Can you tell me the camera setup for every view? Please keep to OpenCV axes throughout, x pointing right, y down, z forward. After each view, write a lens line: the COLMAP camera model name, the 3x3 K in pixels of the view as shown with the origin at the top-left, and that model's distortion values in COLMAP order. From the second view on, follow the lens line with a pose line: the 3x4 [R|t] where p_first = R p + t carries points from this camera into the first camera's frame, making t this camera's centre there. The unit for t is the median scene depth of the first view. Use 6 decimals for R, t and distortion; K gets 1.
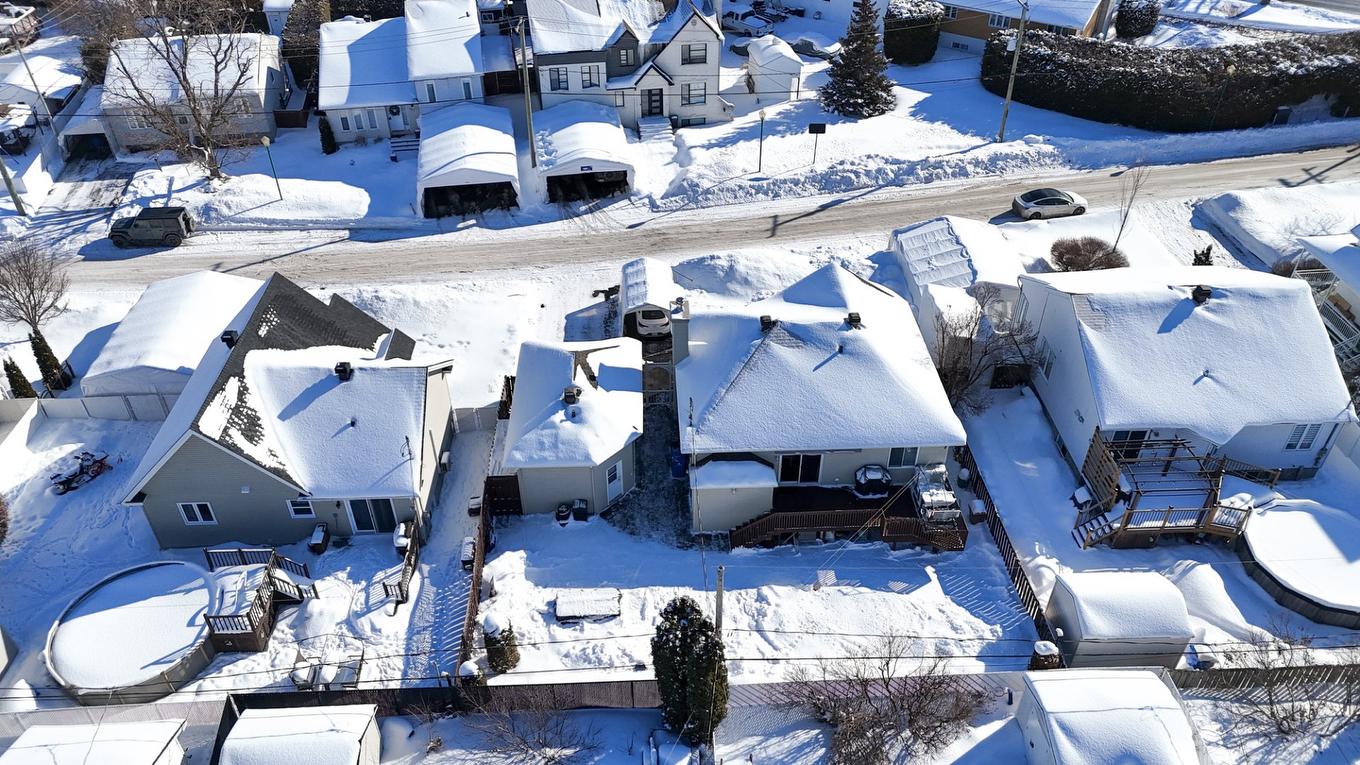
lens RADIAL K [[999.8, 0, 680.0], [0, 999.8, 382.5], [0, 0, 1]] dist [0.003472, 0.001741]
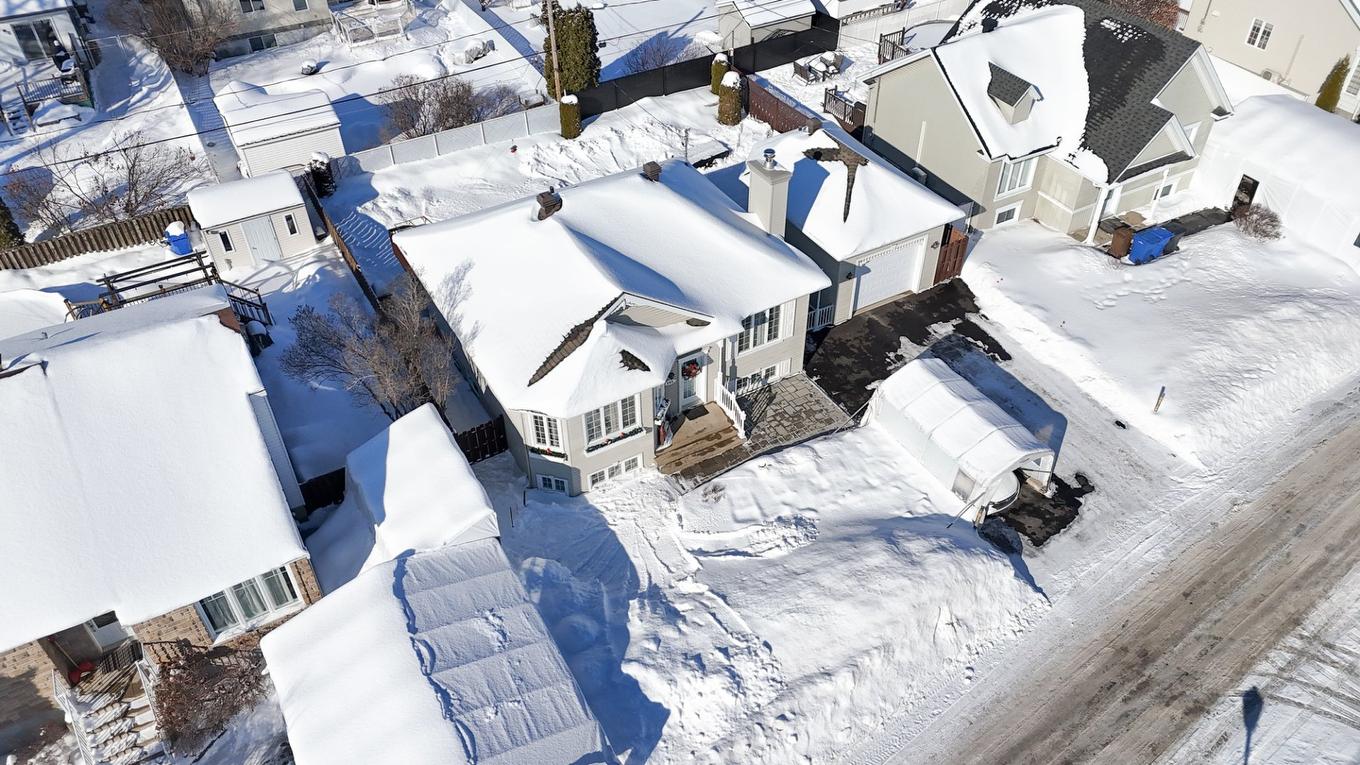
lens RADIAL K [[999.8, 0, 680.0], [0, 999.8, 382.5], [0, 0, 1]] dist [0.003472, 0.001741]
pose [[-0.884426, 0.313013, -0.346141, 0.336560], [-0.282595, 0.231050, 0.930997, -0.650076], [0.371390, 0.921216, -0.115891, 1.102697]]
